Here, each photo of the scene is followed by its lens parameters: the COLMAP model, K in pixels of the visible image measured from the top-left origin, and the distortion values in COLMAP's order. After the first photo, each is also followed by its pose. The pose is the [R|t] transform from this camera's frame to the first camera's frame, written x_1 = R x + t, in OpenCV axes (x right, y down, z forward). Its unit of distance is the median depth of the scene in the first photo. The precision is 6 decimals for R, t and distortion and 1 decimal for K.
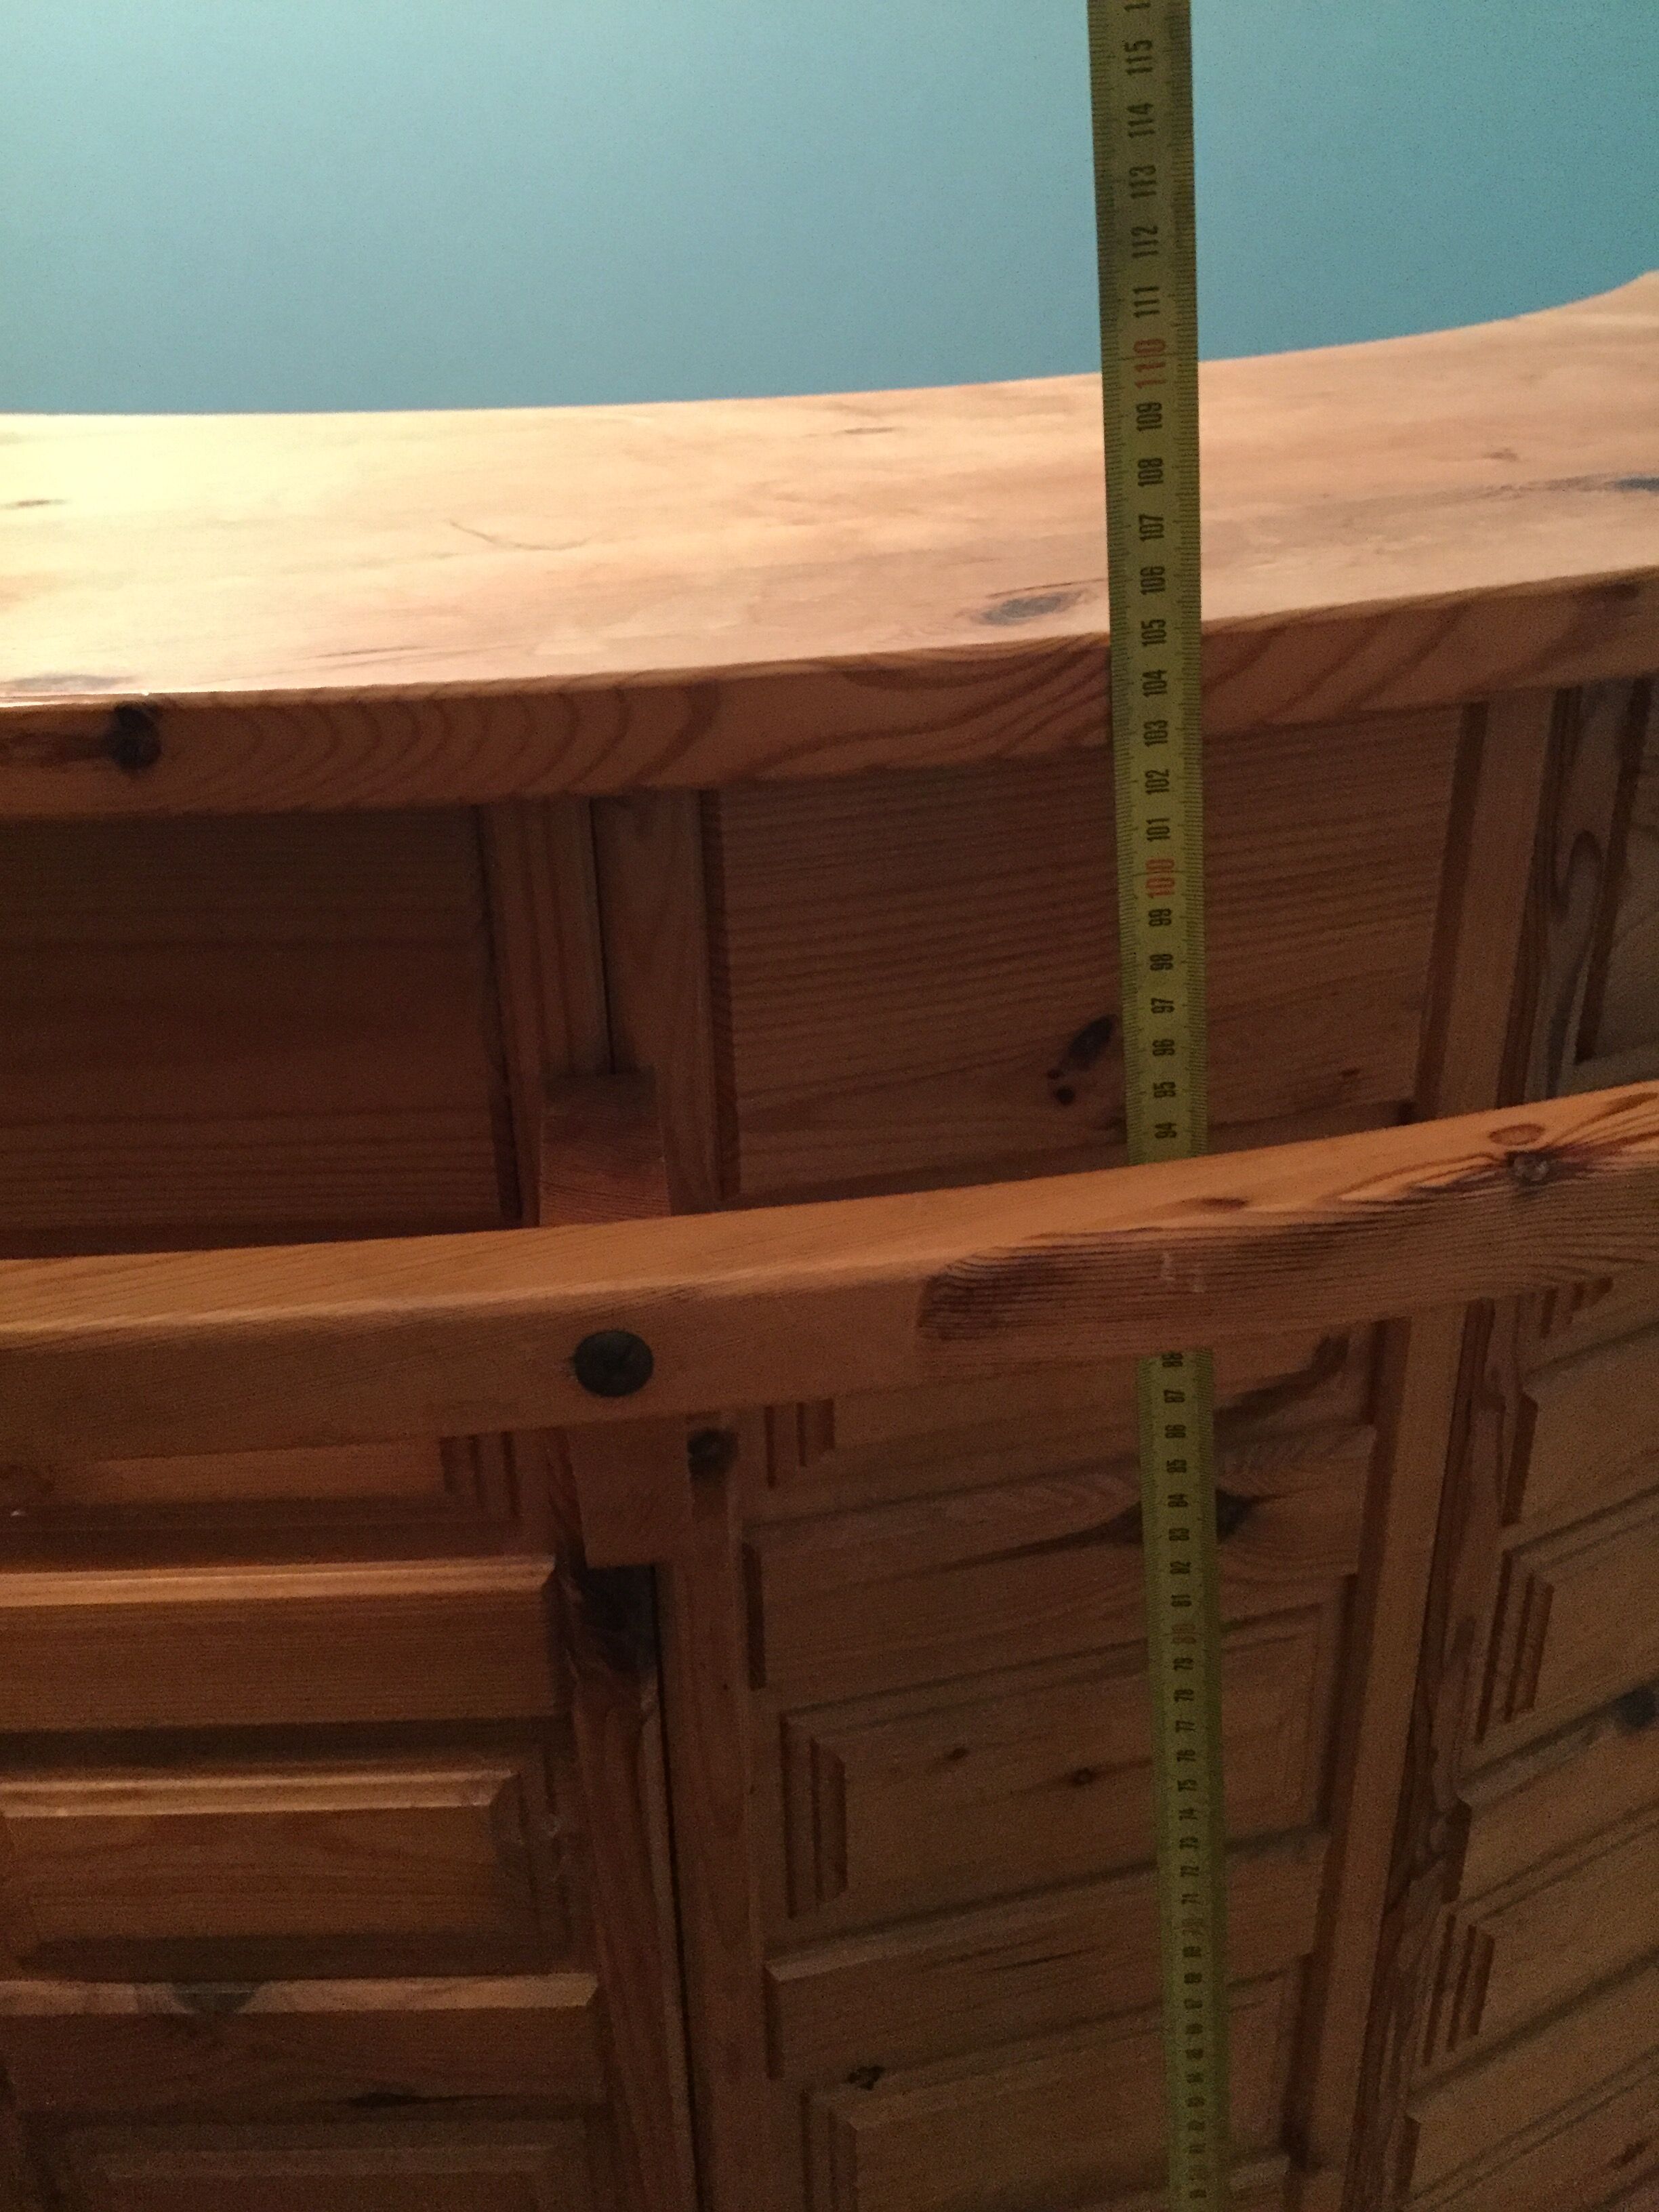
lens RADIAL K [[1990.3, 0, 832.0], [0, 1990.3, 1124.2], [0, 0, 1]] dist [0.140215, -0.304214]
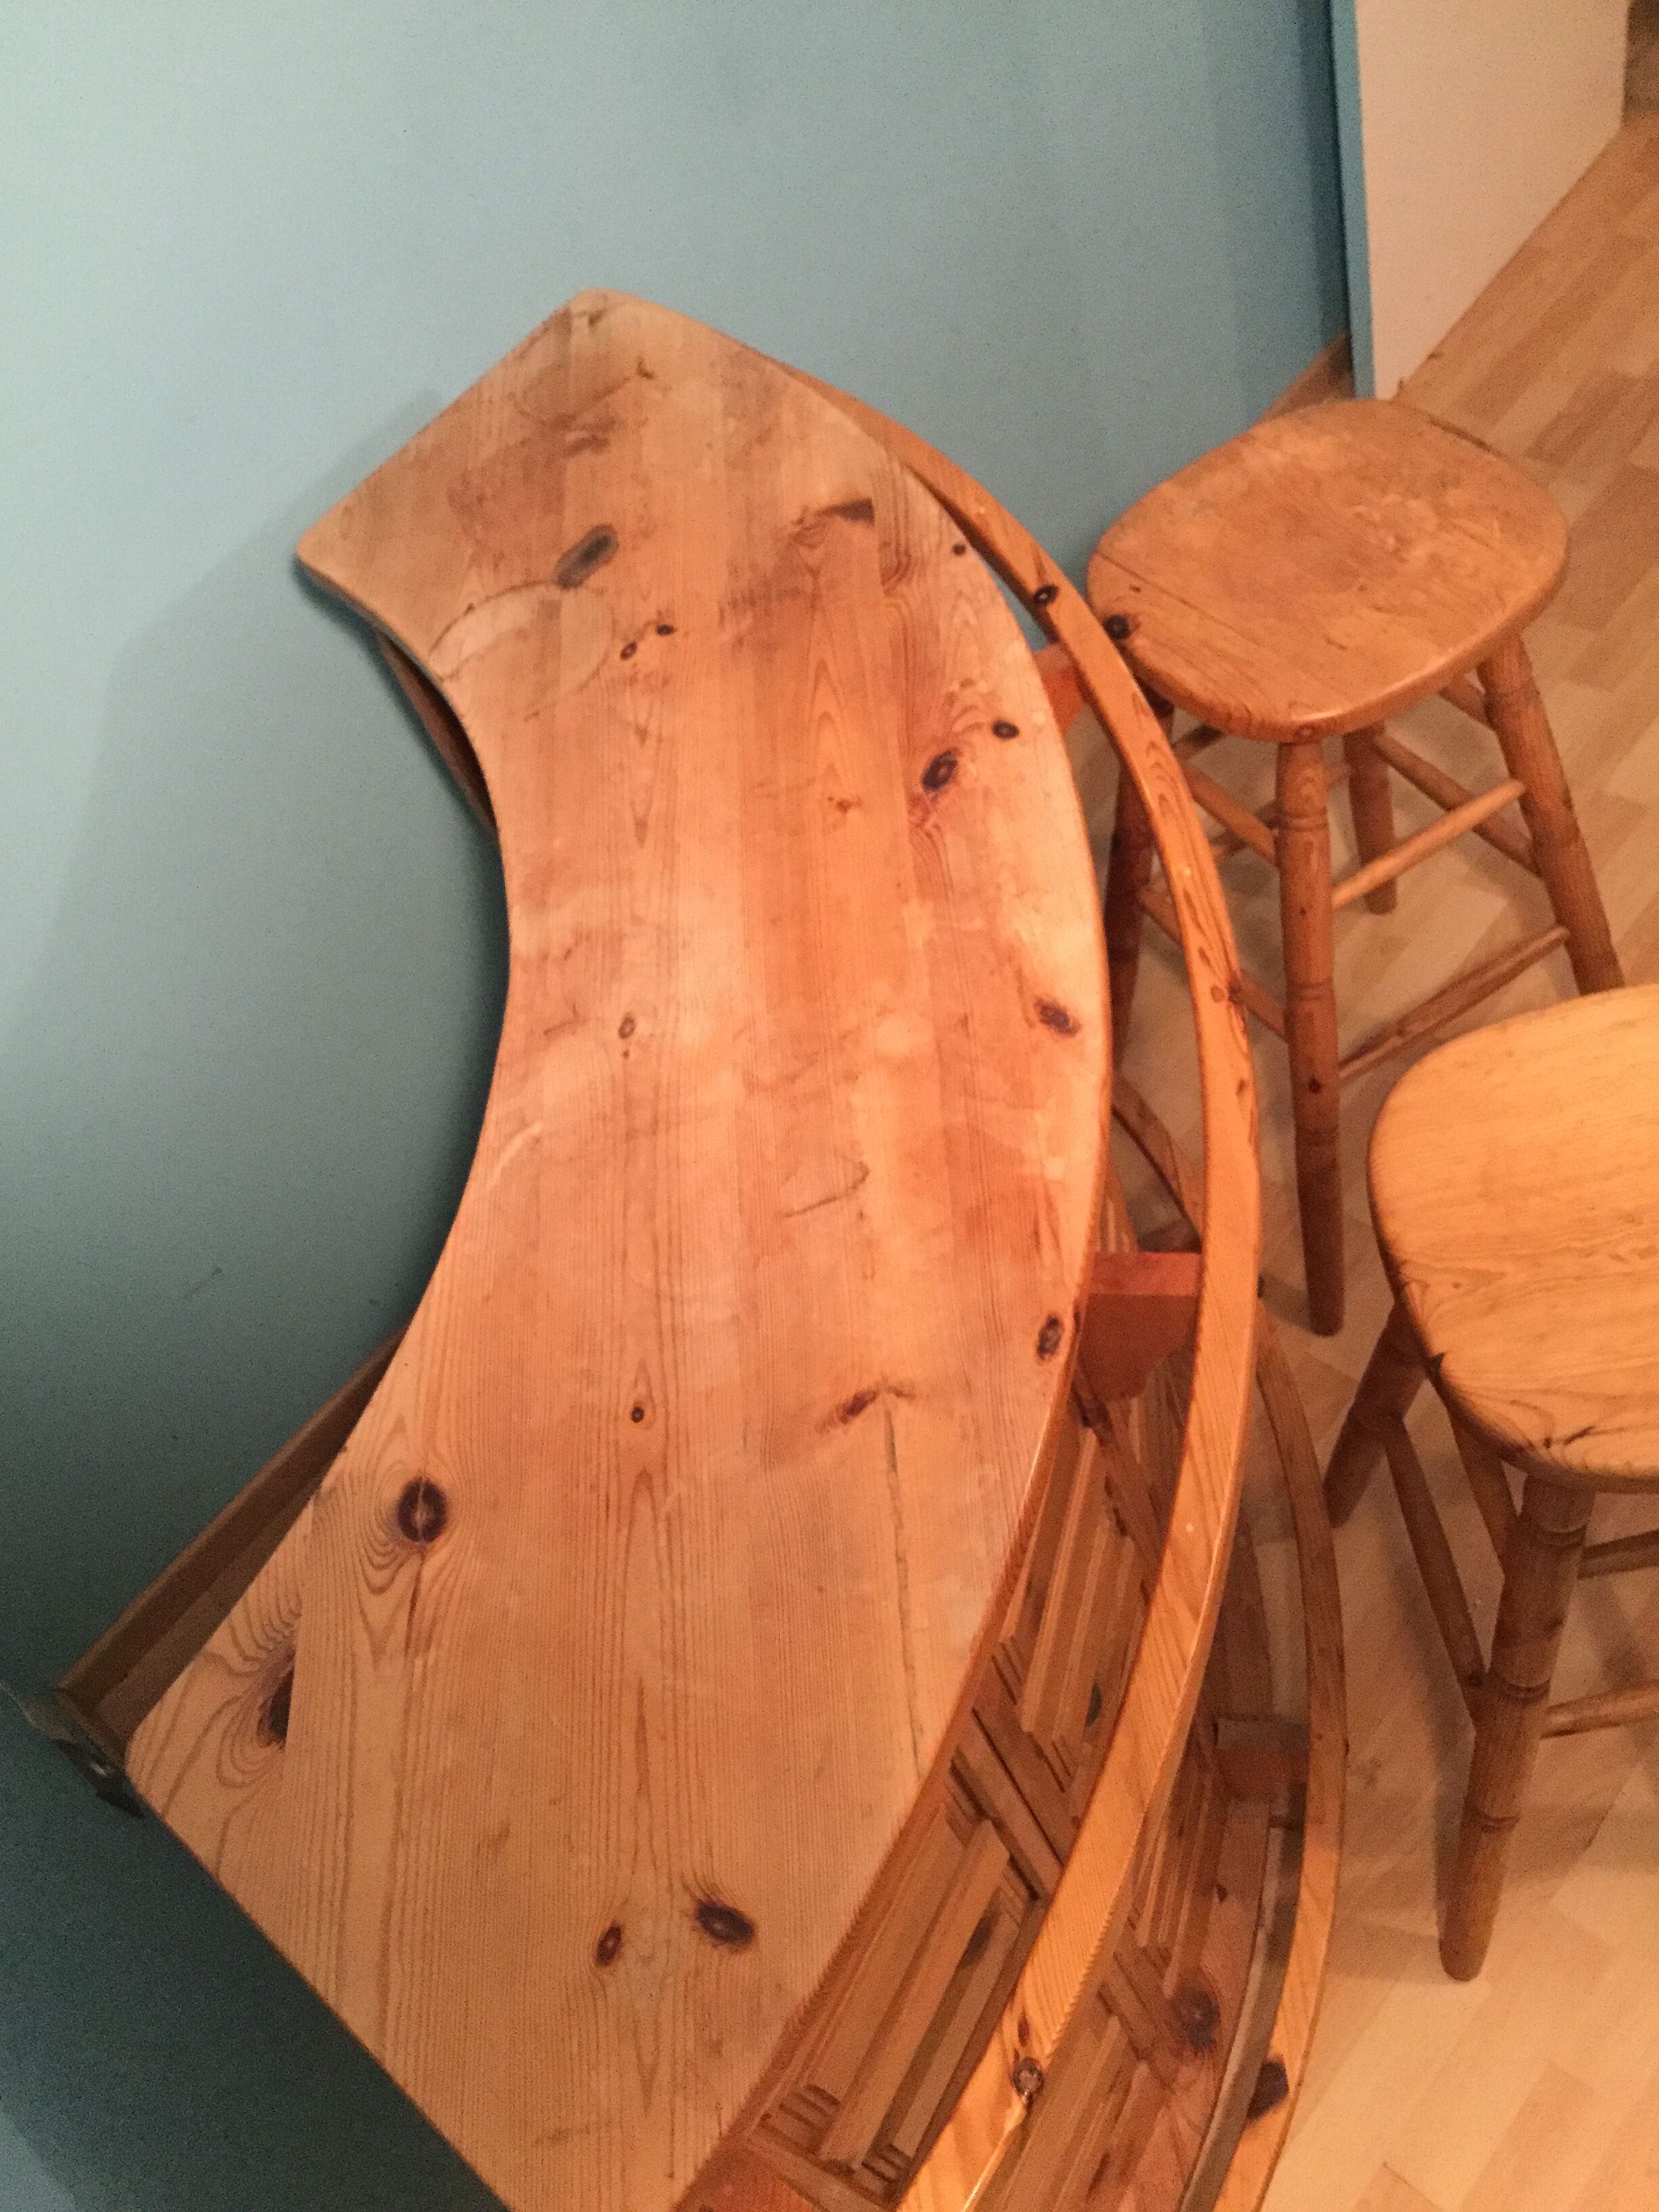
lens RADIAL K [[1990.3, 0, 832.0], [0, 1990.3, 1124.2], [0, 0, 1]] dist [0.140215, -0.304214]
pose [[0.284427, -0.800448, 0.527621, -1.228138], [0.651194, 0.565214, 0.506438, -1.412847], [-0.703597, 0.199539, 0.682009, -0.436962]]
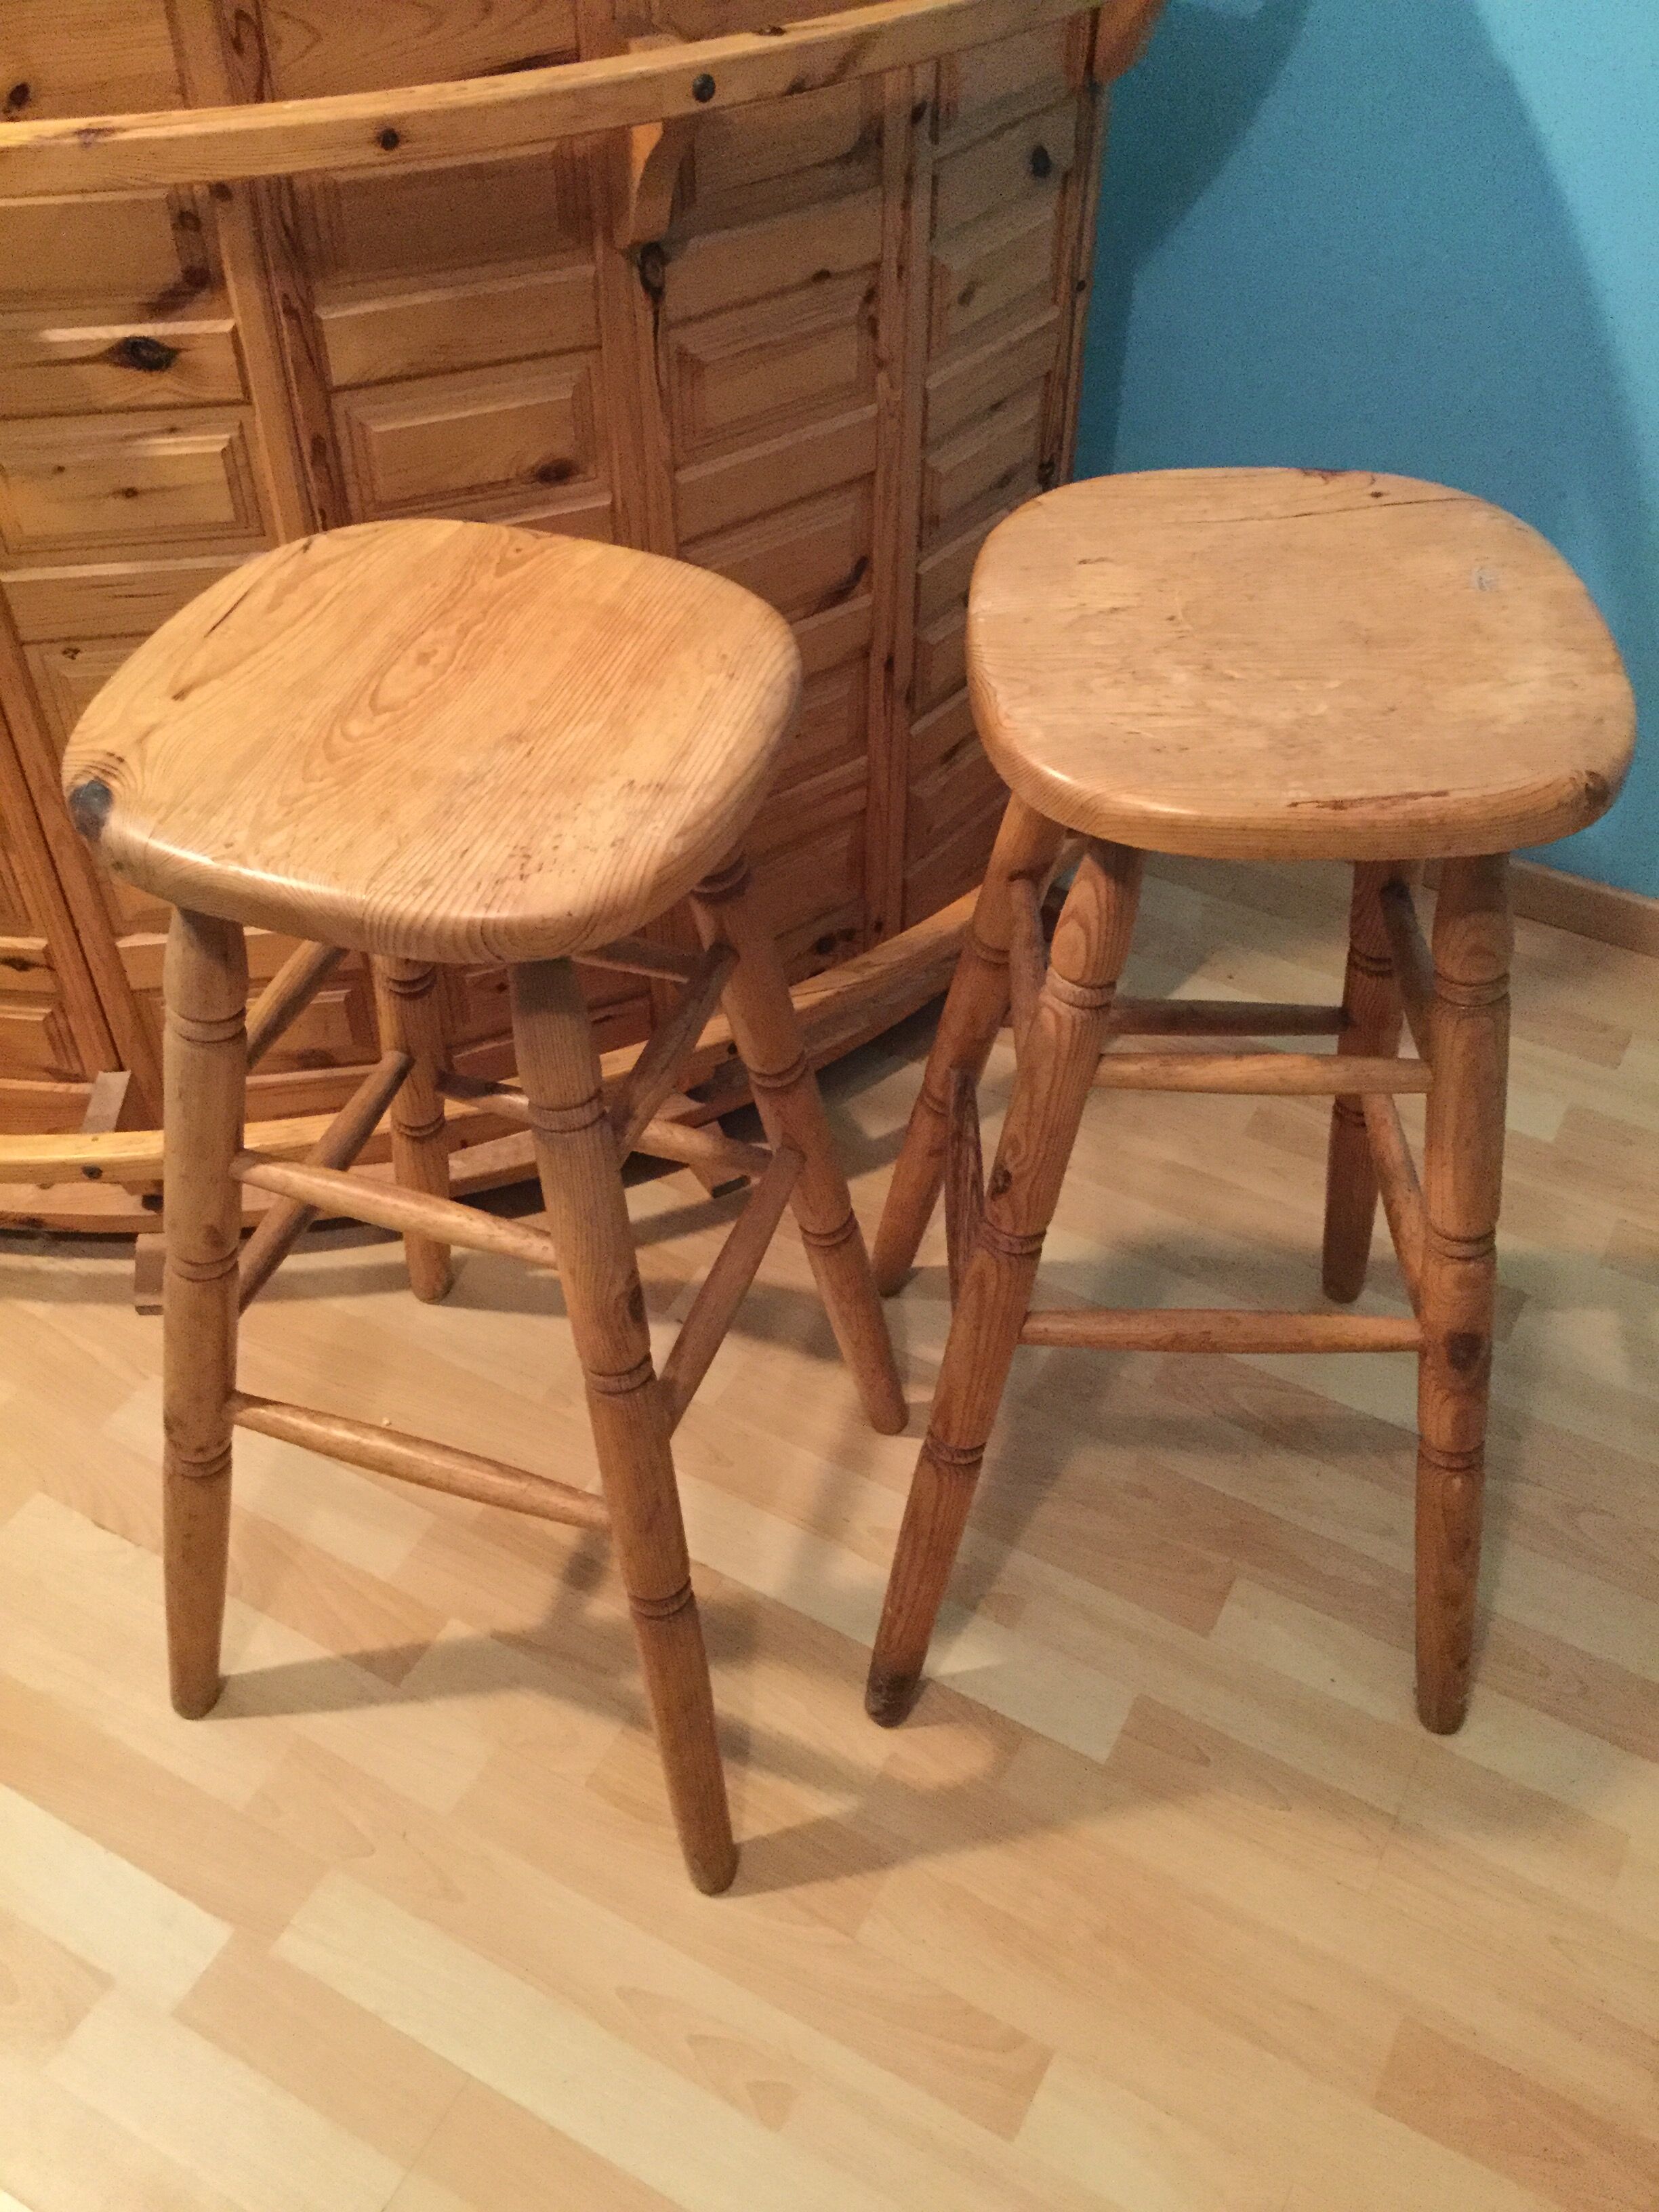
lens RADIAL K [[1990.3, 0, 832.0], [0, 1990.3, 1124.2], [0, 0, 1]] dist [0.140215, -0.304214]
pose [[0.996605, 0.078739, -0.024047, 1.210313], [-0.067864, 0.951041, 0.301523, 0.320834], [0.046612, -0.298867, 0.953156, -1.541843]]
